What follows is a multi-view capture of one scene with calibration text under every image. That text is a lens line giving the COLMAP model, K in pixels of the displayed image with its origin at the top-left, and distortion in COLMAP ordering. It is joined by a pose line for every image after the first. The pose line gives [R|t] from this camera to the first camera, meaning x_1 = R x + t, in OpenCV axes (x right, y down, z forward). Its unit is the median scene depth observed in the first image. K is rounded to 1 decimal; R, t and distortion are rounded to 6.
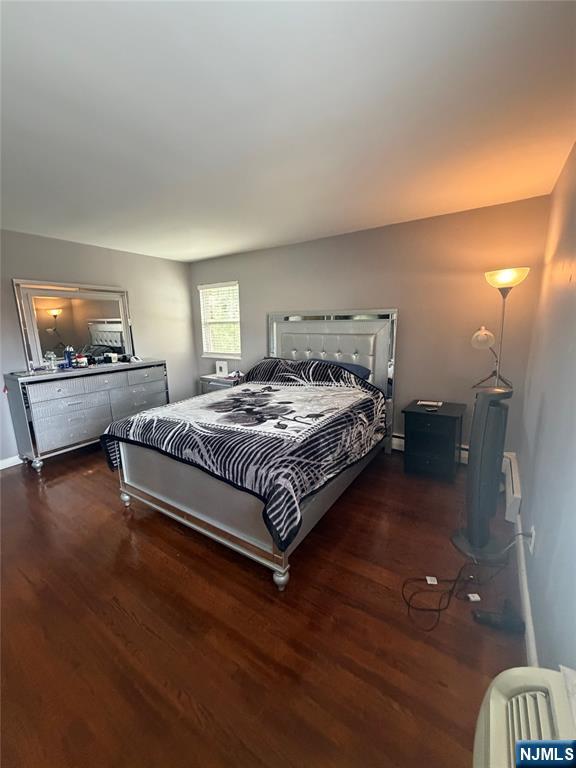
lens RADIAL K [[309.2, 0, 288.8], [0, 309.2, 381.2], [0, 0, 1]] dist [0.001436, 0.000082]
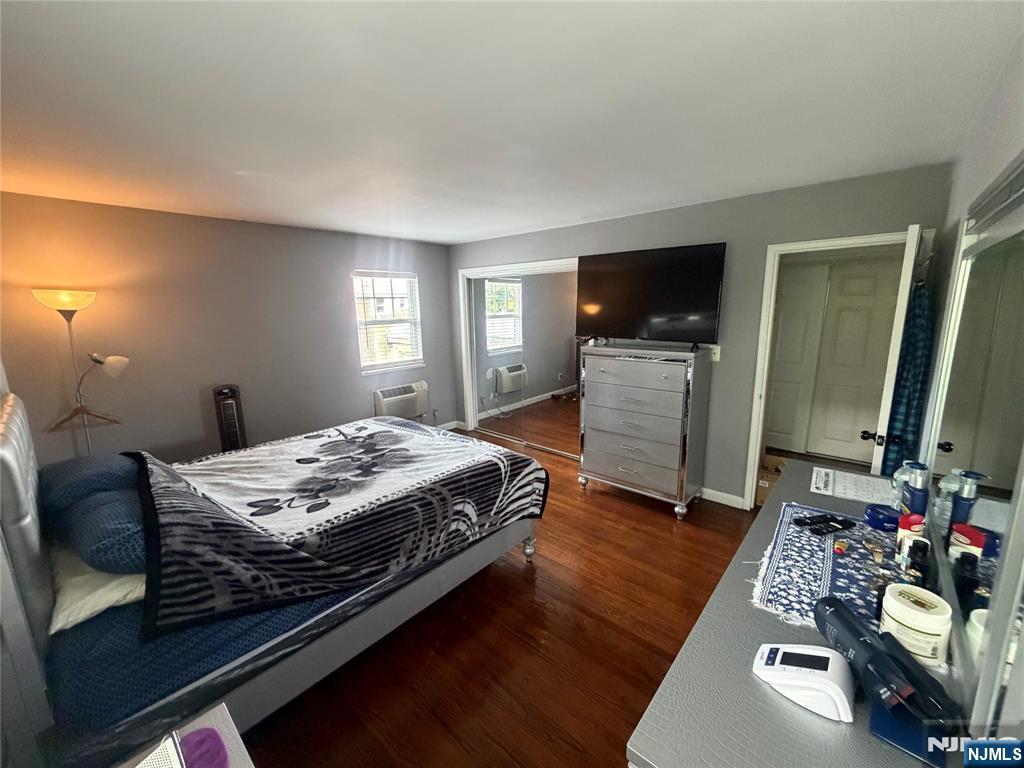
lens RADIAL K [[412.3, 0, 510.7], [0, 412.3, 381.5], [0, 0, 1]] dist [0.001436, 0.000082]
pose [[-0.989188, 0.008280, 0.146416, -0.711370], [0.063520, 0.924077, 0.376890, -0.494008], [-0.132179, 0.382116, -0.914612, 2.027001]]
